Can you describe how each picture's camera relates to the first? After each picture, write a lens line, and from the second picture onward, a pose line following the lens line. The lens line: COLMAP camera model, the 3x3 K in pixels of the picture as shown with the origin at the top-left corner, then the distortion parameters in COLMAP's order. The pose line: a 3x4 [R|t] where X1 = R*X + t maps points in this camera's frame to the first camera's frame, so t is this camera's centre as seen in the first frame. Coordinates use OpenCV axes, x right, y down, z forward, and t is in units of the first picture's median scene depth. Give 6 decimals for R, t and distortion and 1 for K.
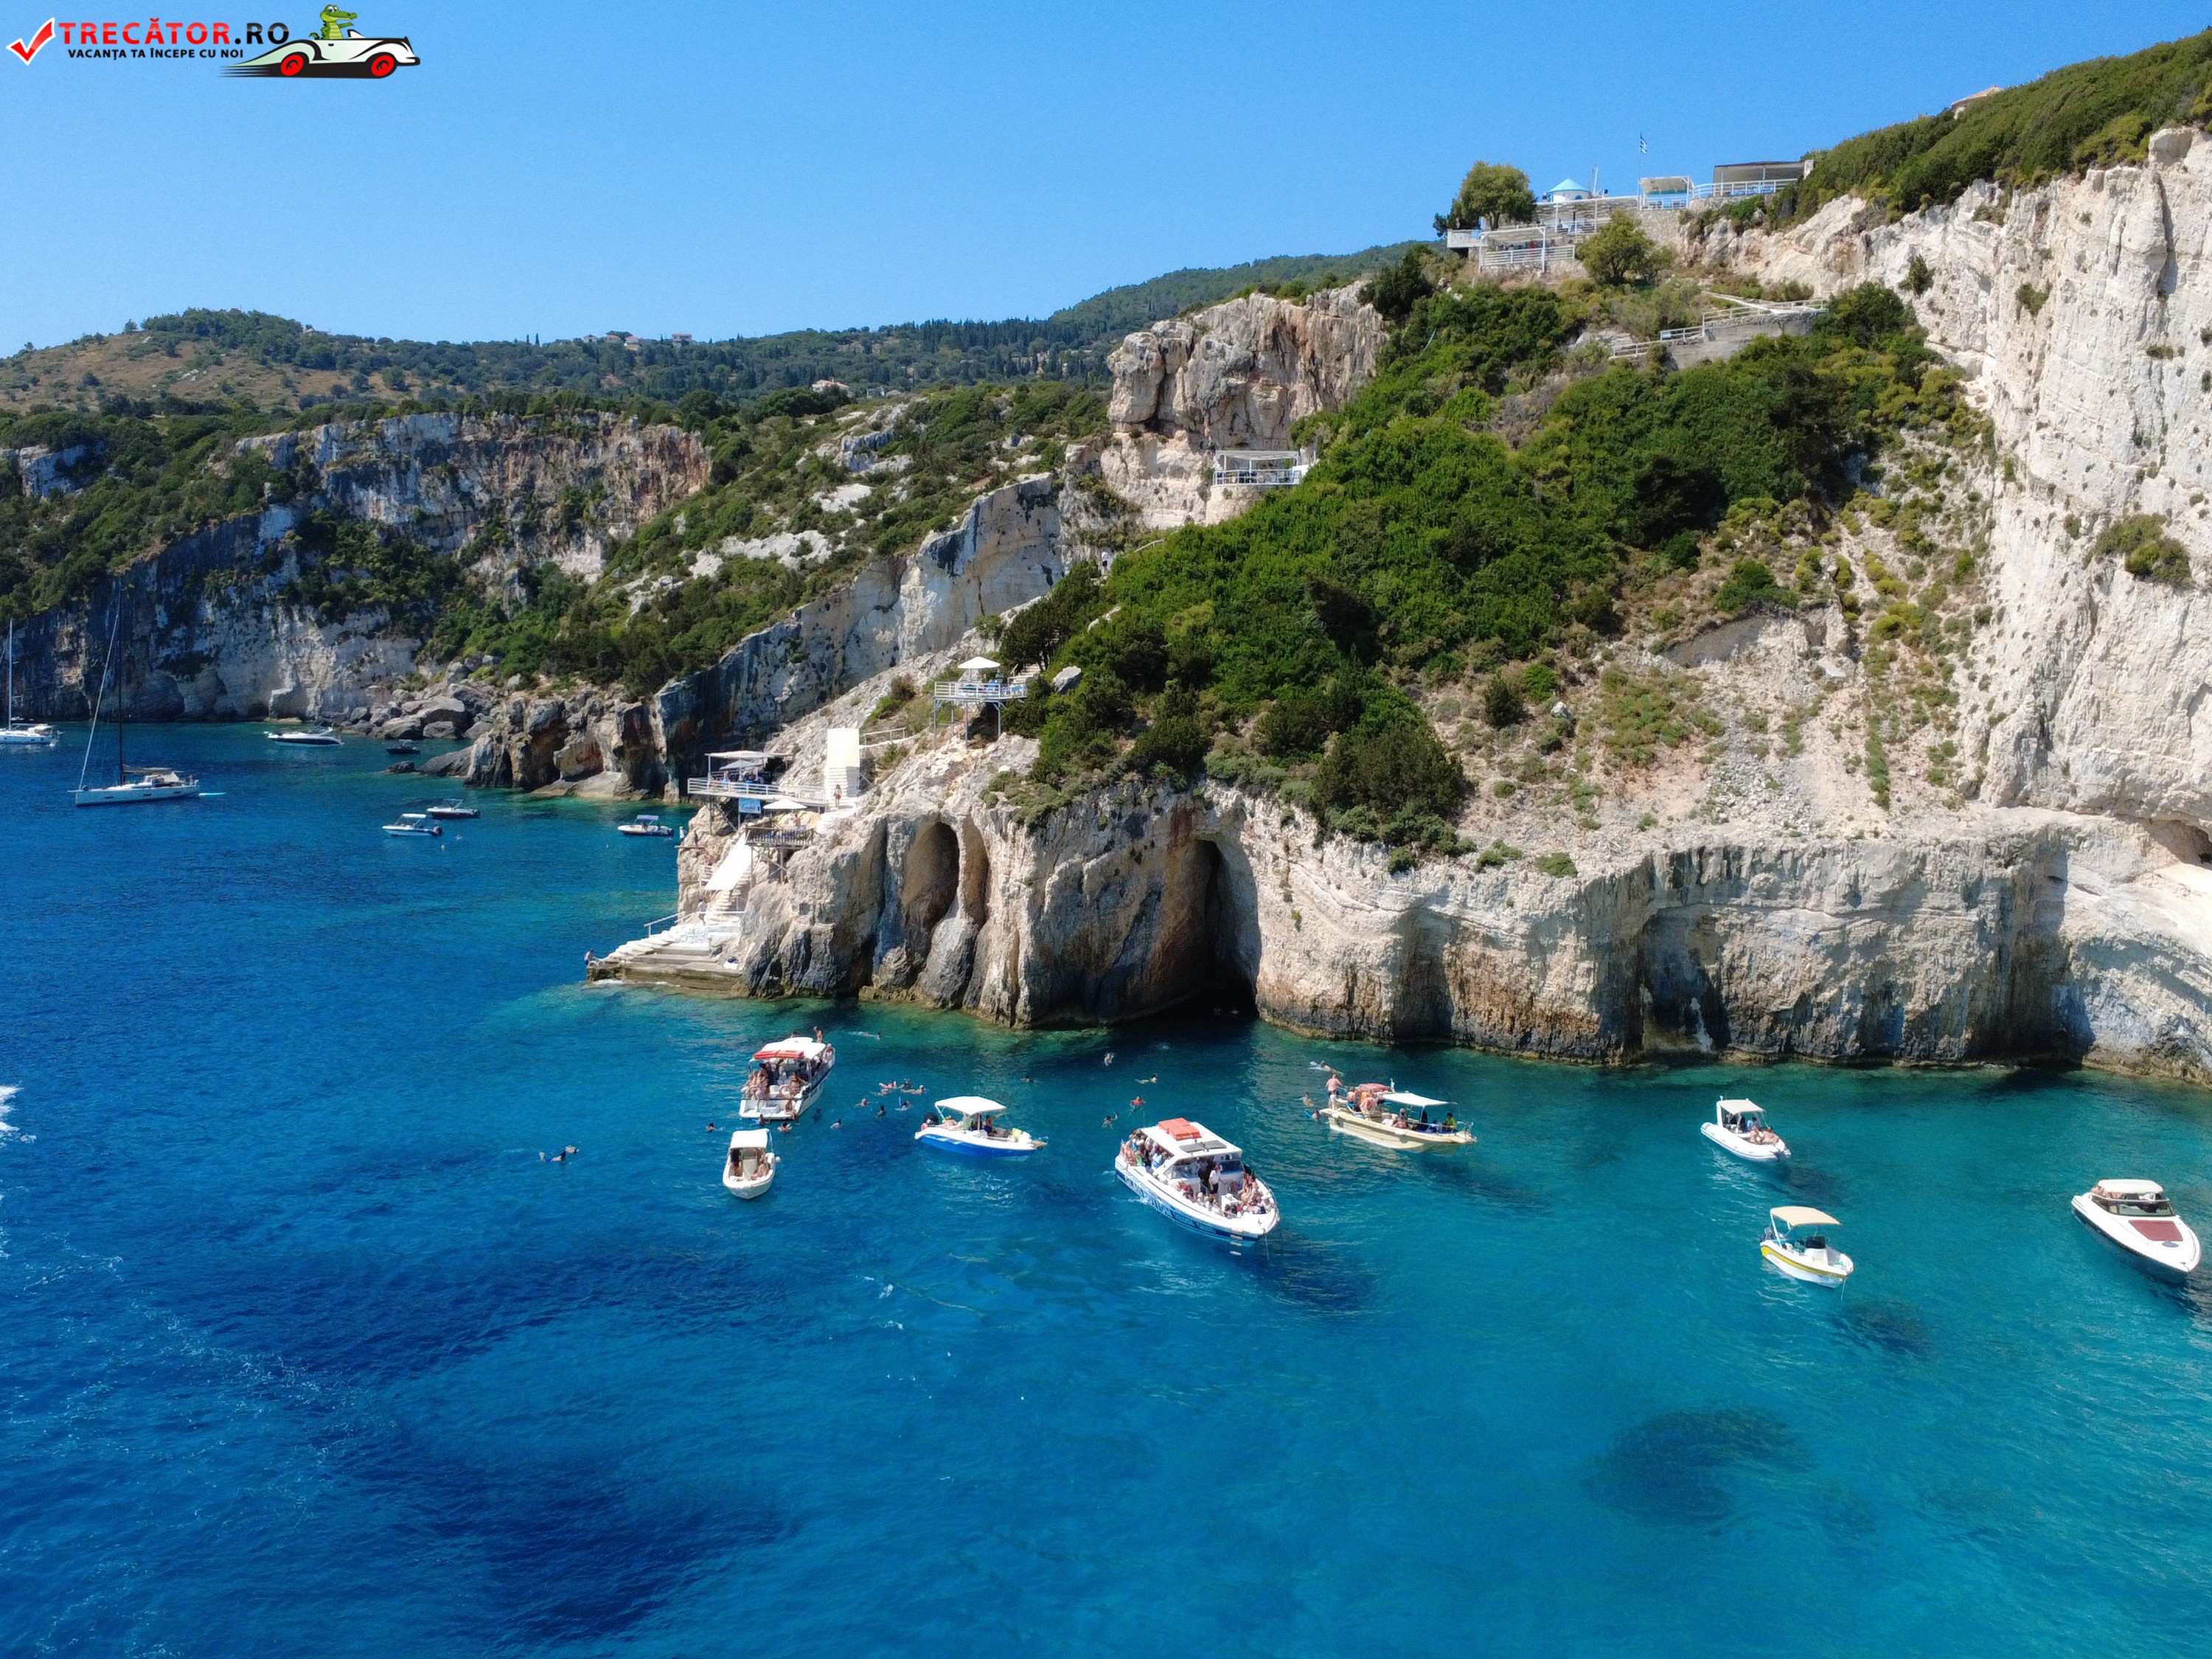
lens RADIAL K [[2216.0, 0, 1114.2], [0, 2216.0, 830.8], [0, 0, 1]] dist [0.002966, 0.000000]
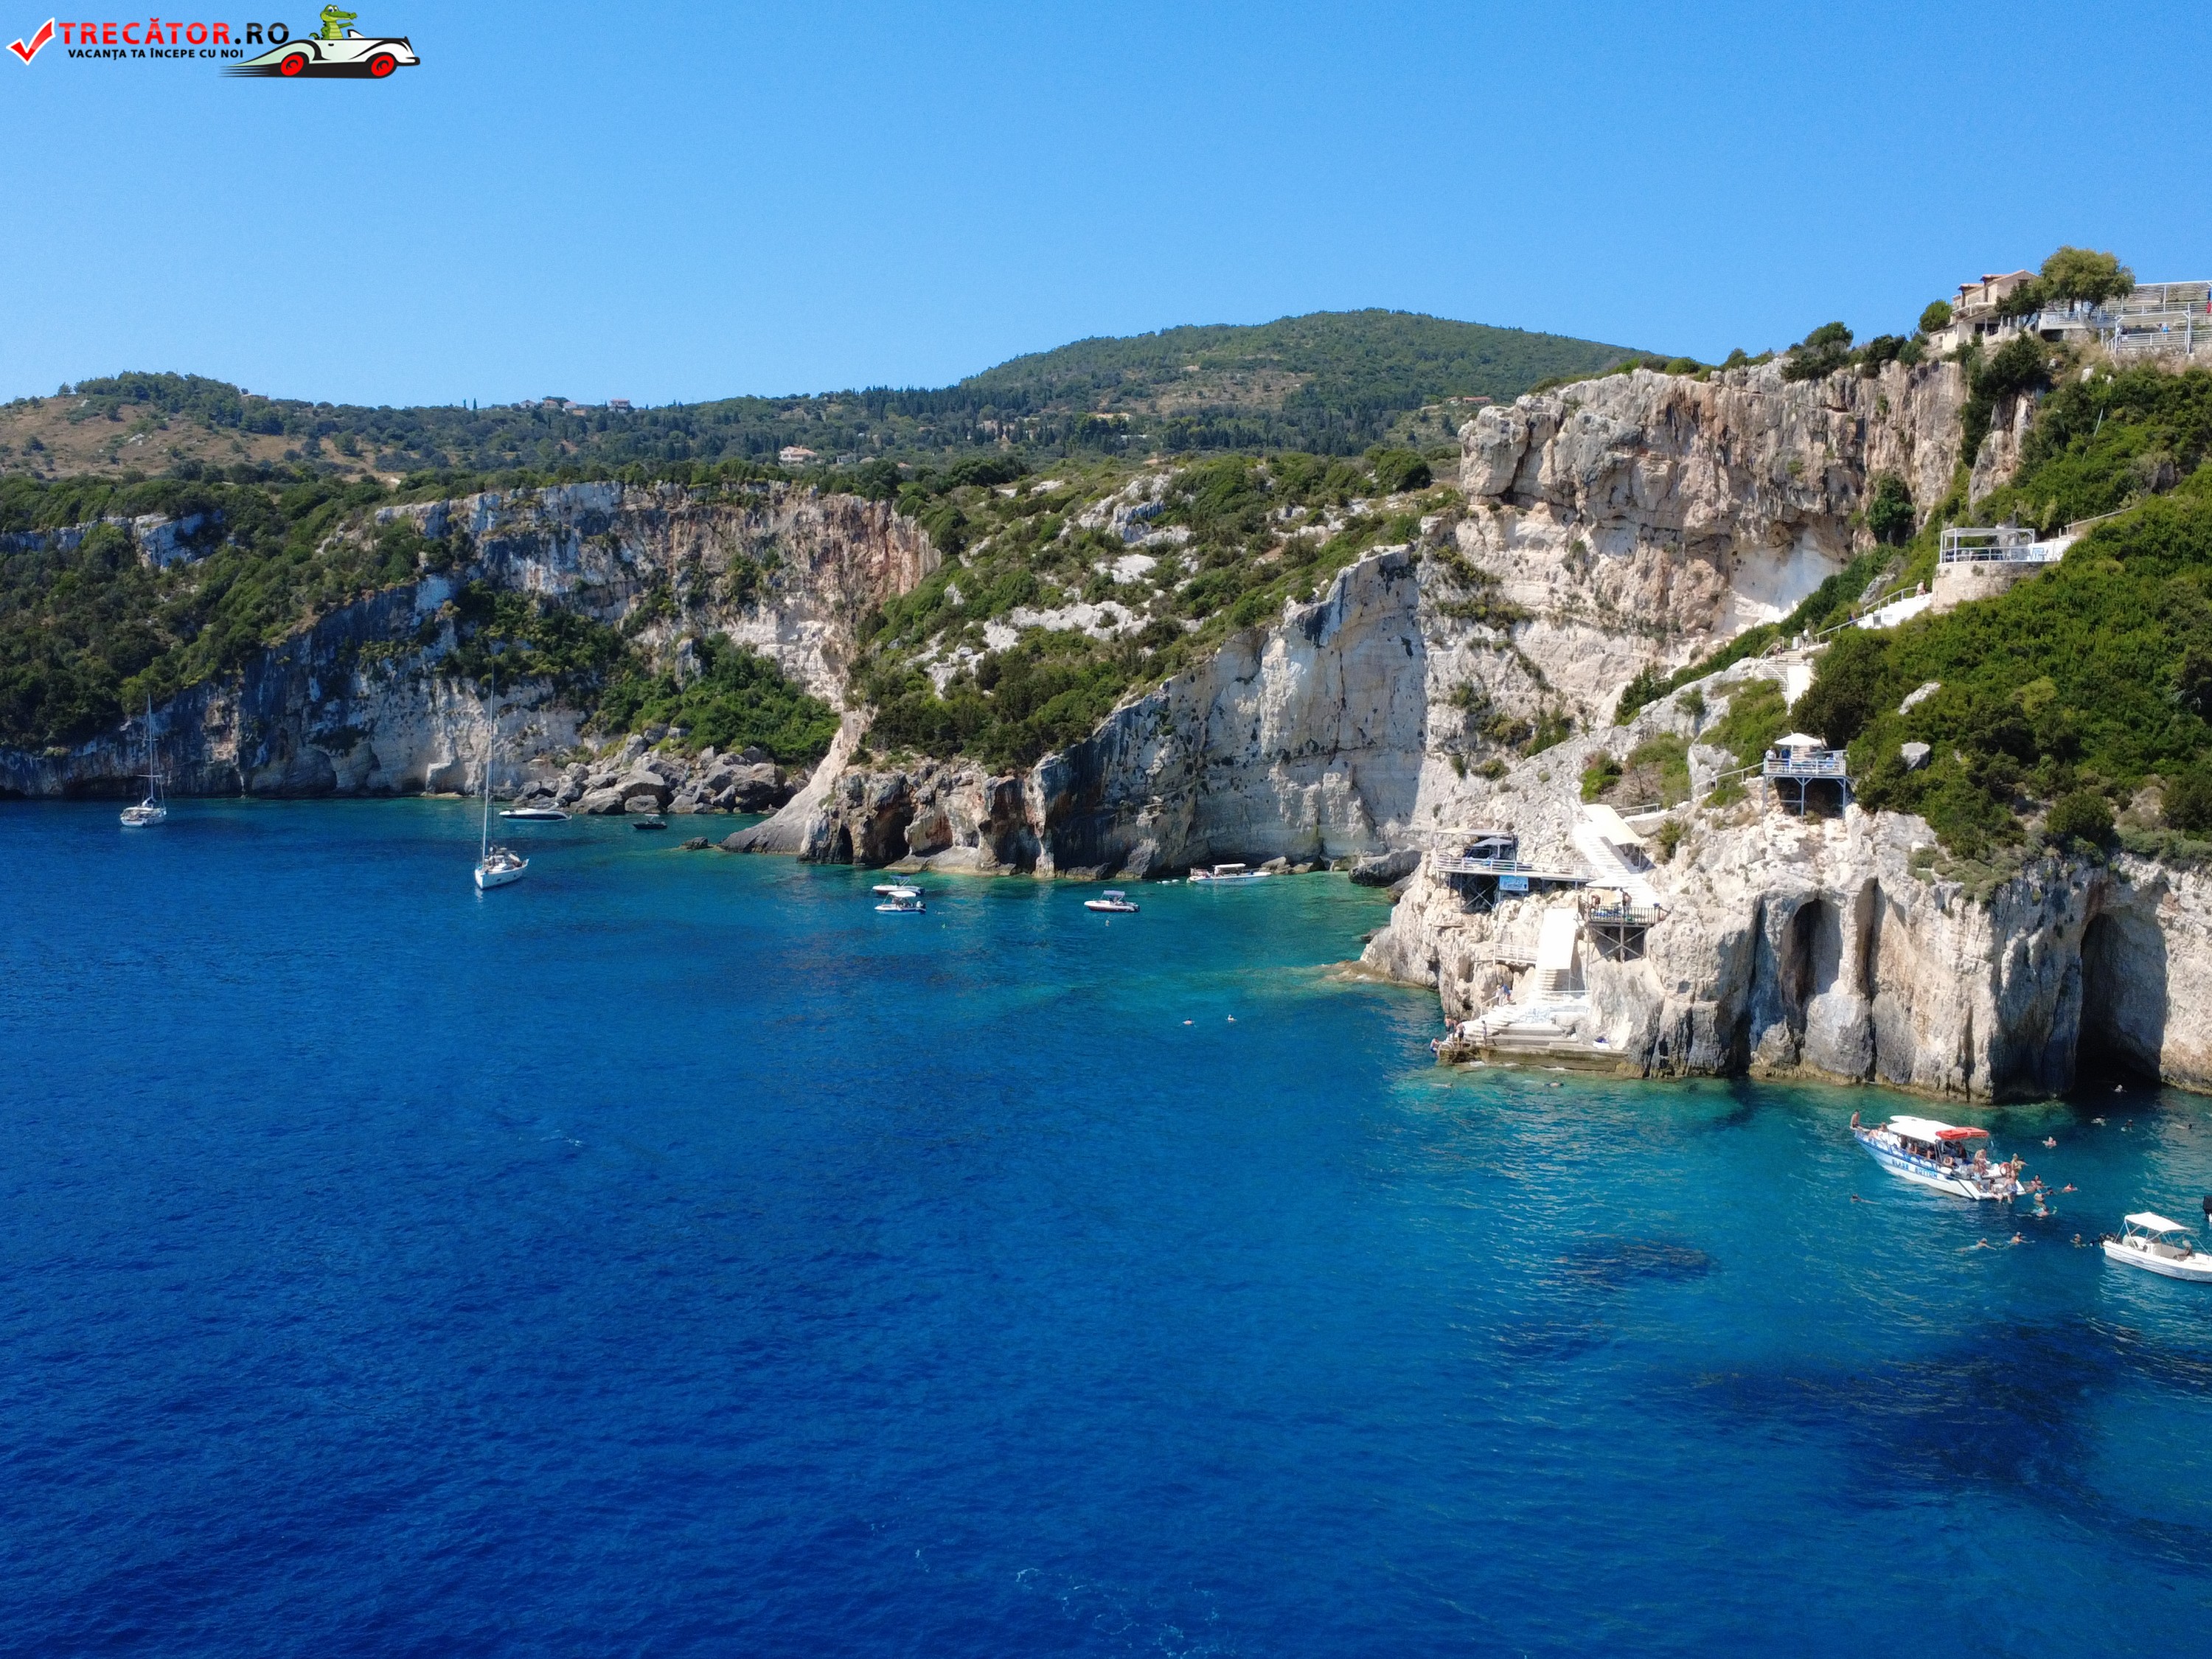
lens RADIAL K [[2216.0, 0, 1062.8], [0, 2216.0, 818.6], [0, 0, 1]] dist [0.002966, 0.000000]
pose [[0.996970, -0.009691, 0.077176, -0.264437], [0.012289, 0.999371, -0.033269, -0.005844], [-0.076805, 0.034116, 0.996462, 0.014259]]
